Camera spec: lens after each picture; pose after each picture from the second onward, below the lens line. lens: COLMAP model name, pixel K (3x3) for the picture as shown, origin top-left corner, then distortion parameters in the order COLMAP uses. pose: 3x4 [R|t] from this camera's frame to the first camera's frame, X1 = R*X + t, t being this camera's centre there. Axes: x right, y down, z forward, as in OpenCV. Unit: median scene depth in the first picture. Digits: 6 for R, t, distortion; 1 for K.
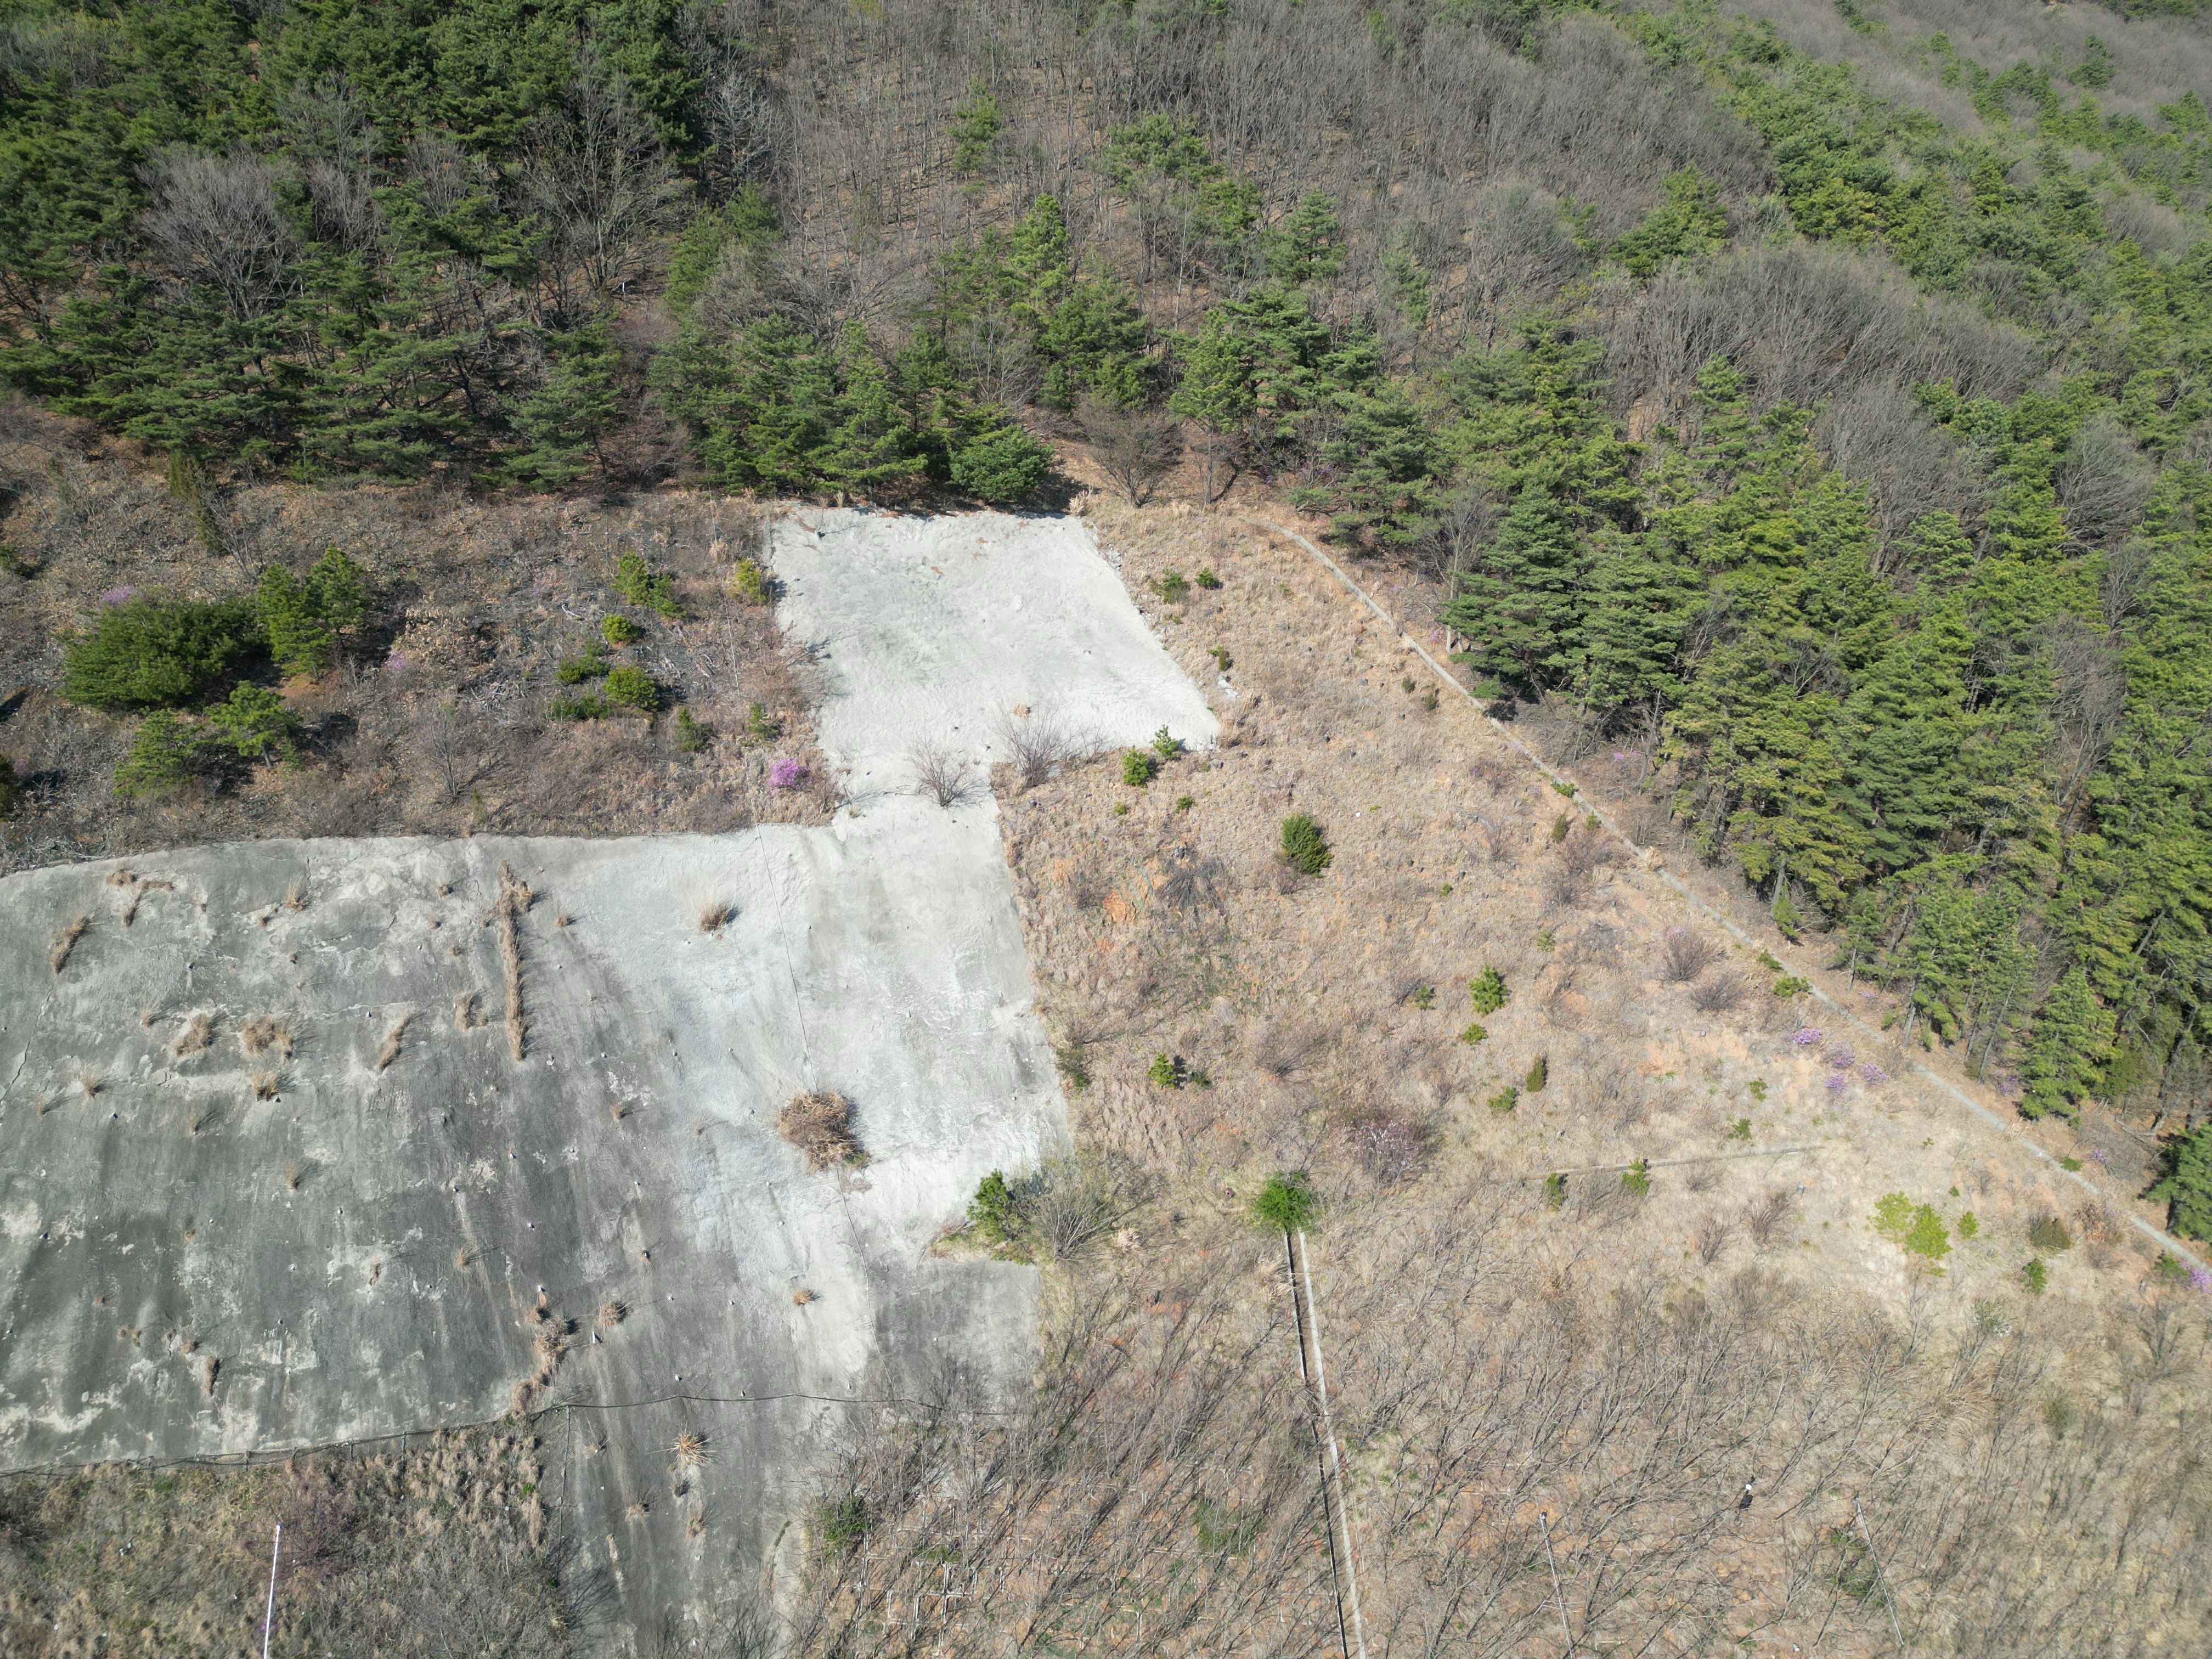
lens RADIAL K [[1537.1, 0, 1106.0], [0, 1537.1, 829.5], [0, 0, 1]] dist [0.078464, -0.076578]
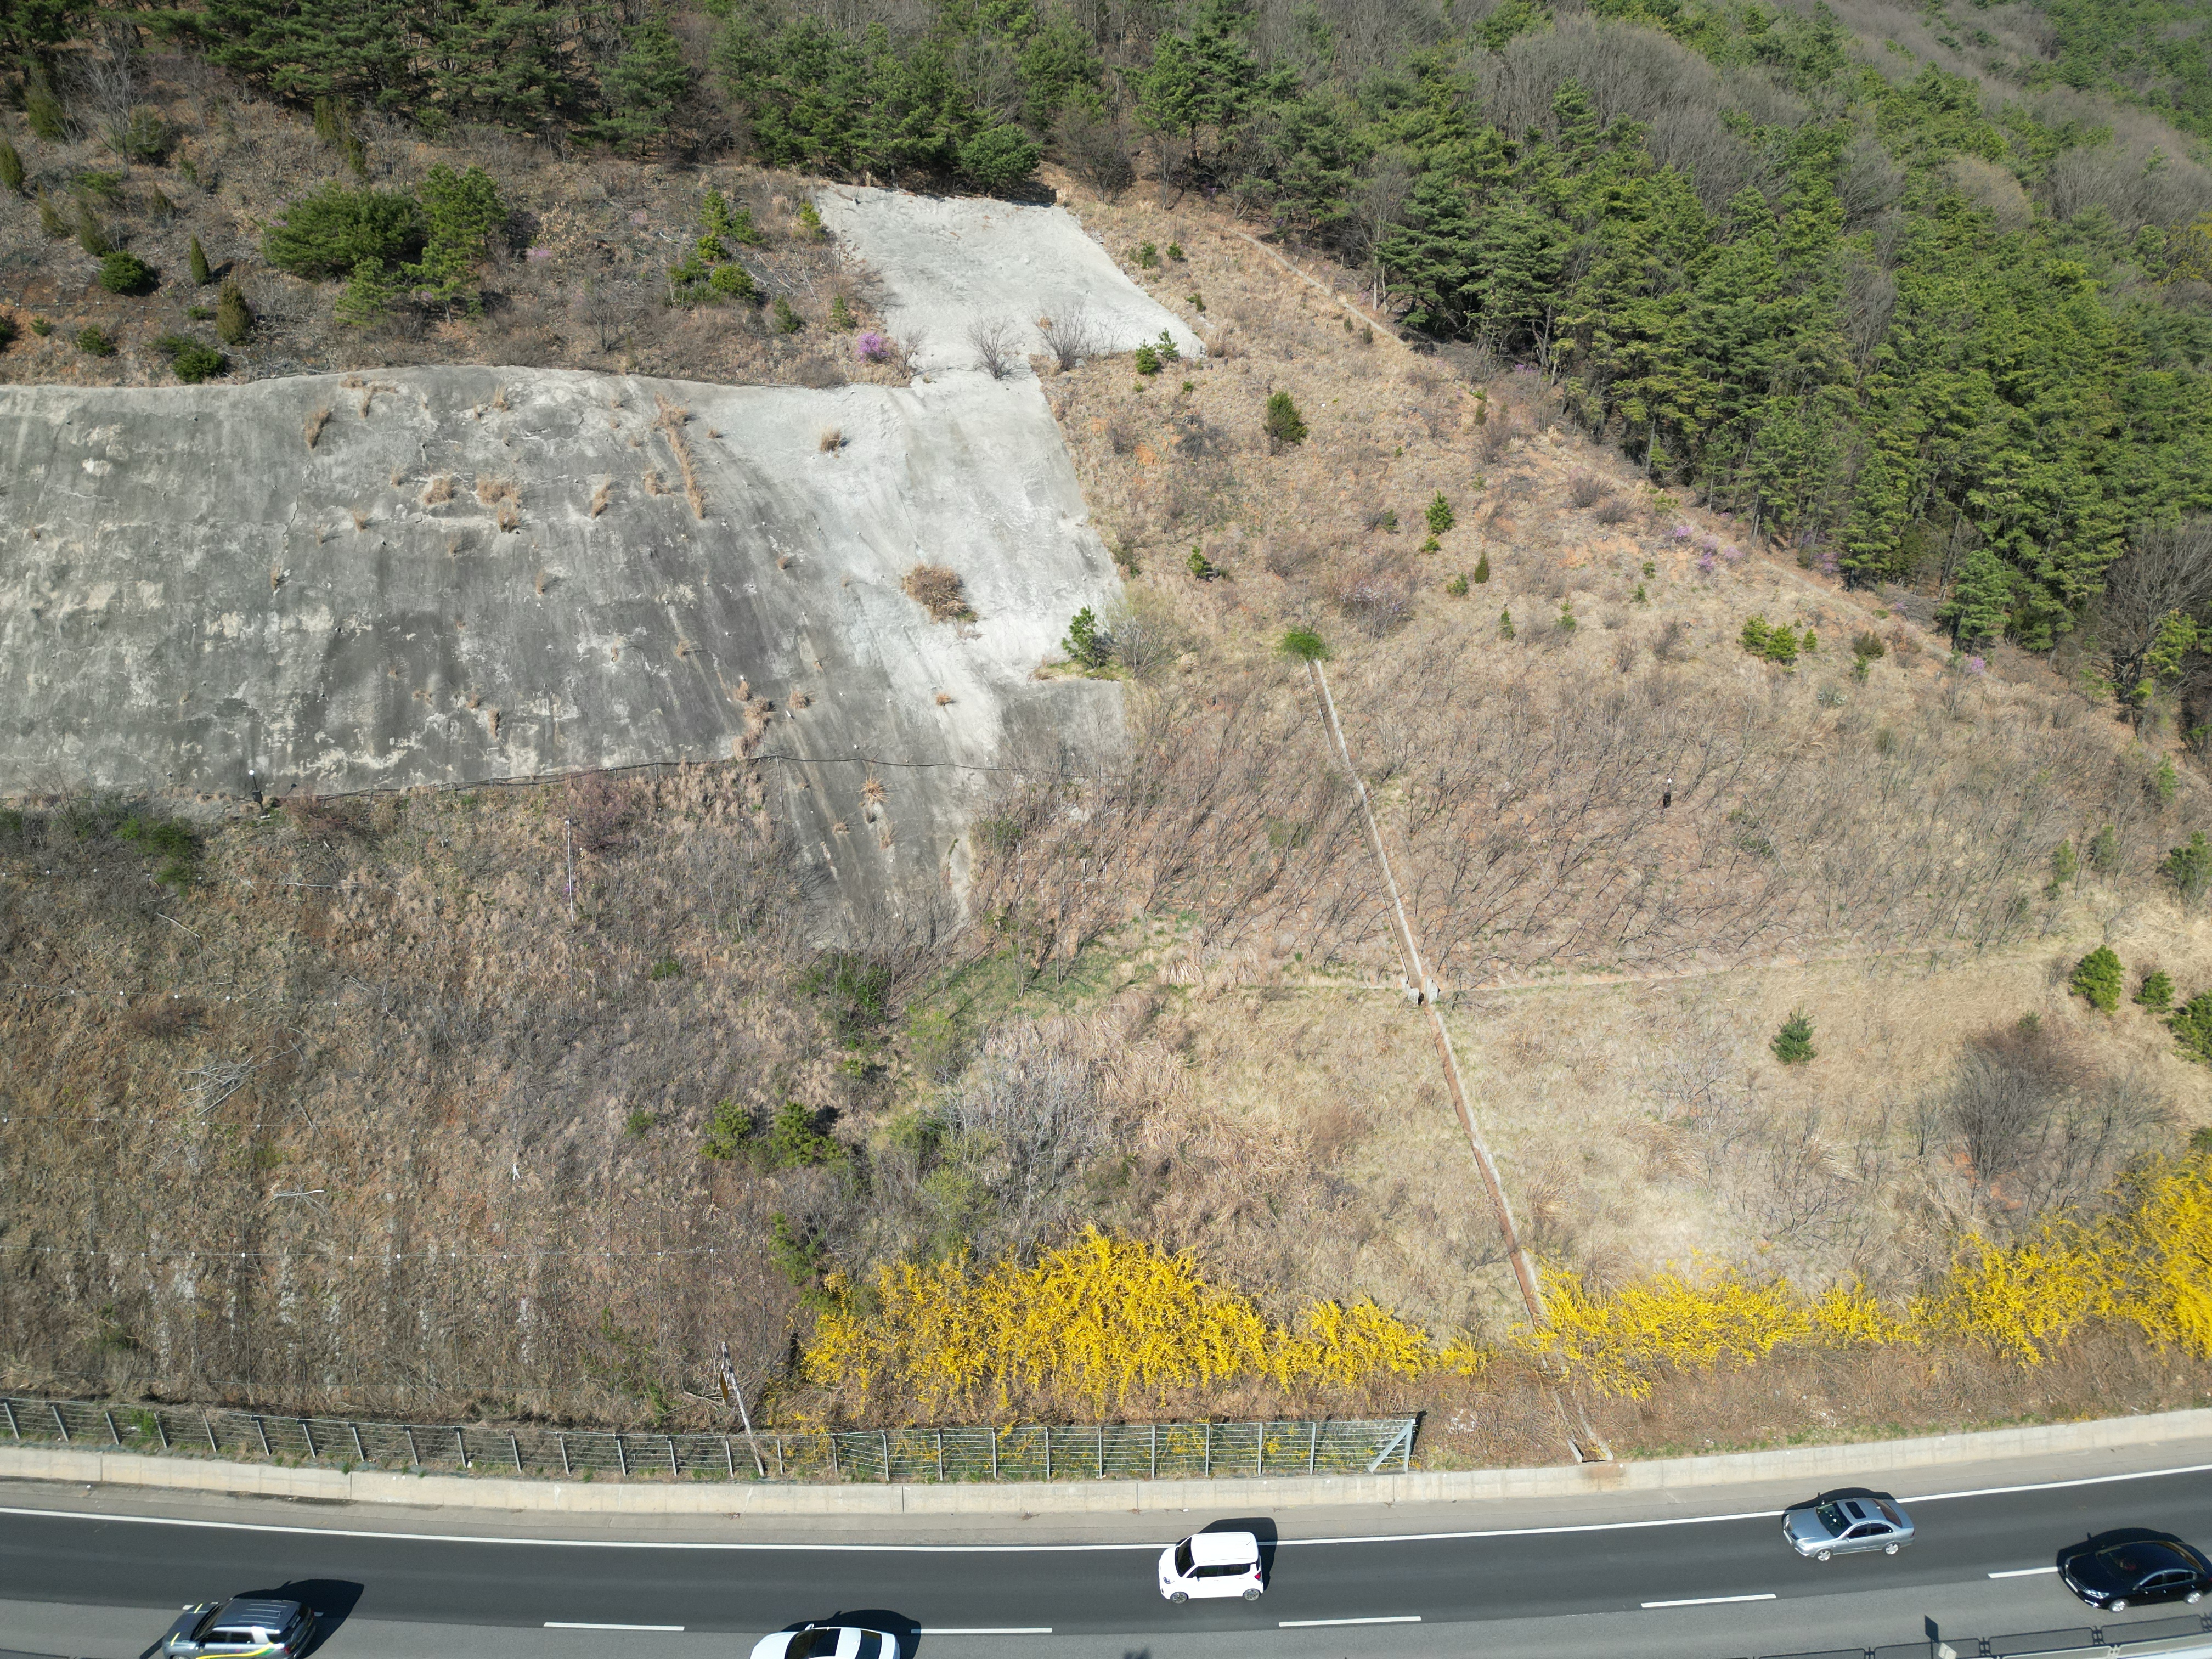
lens RADIAL K [[1537.1, 0, 1106.0], [0, 1537.1, 829.5], [0, 0, 1]] dist [0.078464, -0.076578]
pose [[0.992685, -0.054248, 0.107857, -0.184026], [0.057196, 0.998064, -0.024426, 0.401791], [-0.106323, 0.030417, 0.993866, -0.230153]]
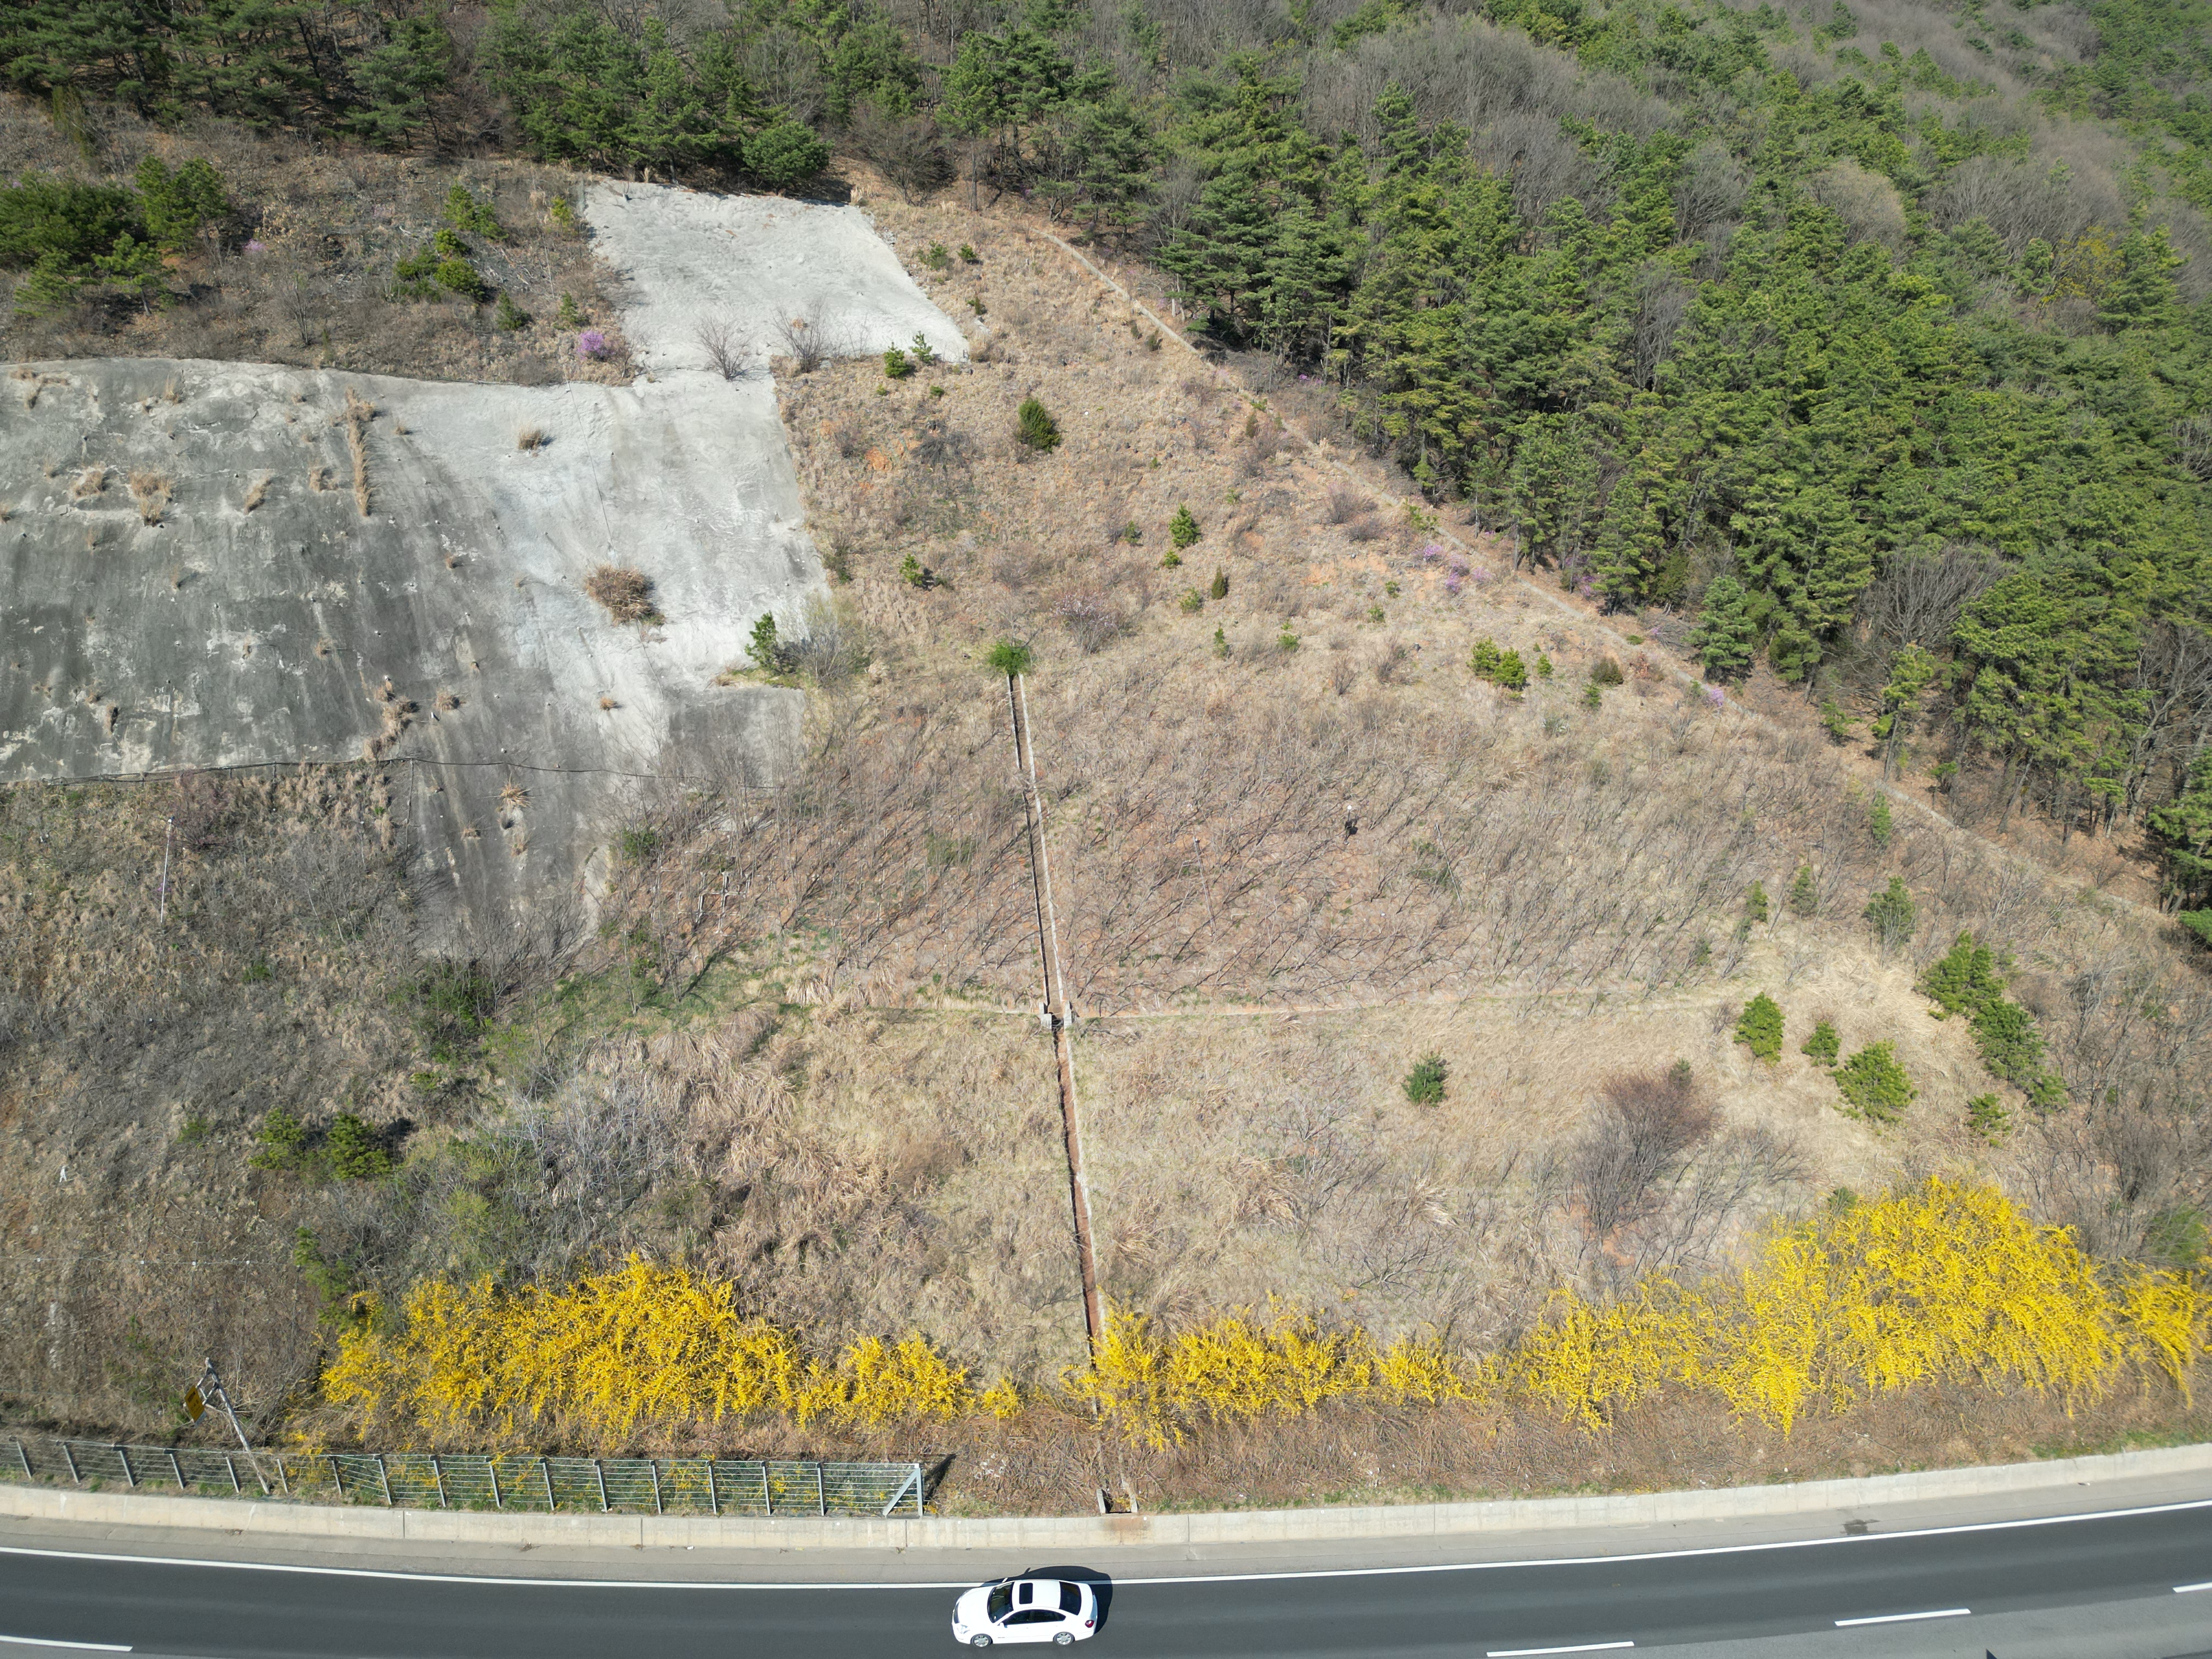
lens RADIAL K [[1536.4, 0, 1103.7], [0, 1536.4, 831.0], [0, 0, 1]] dist [0.080716, -0.079556]
pose [[0.997649, -0.026610, 0.063149, 0.106900], [0.028200, 0.999304, -0.024419, 0.400360], [-0.062455, 0.026142, 0.997705, -0.230404]]
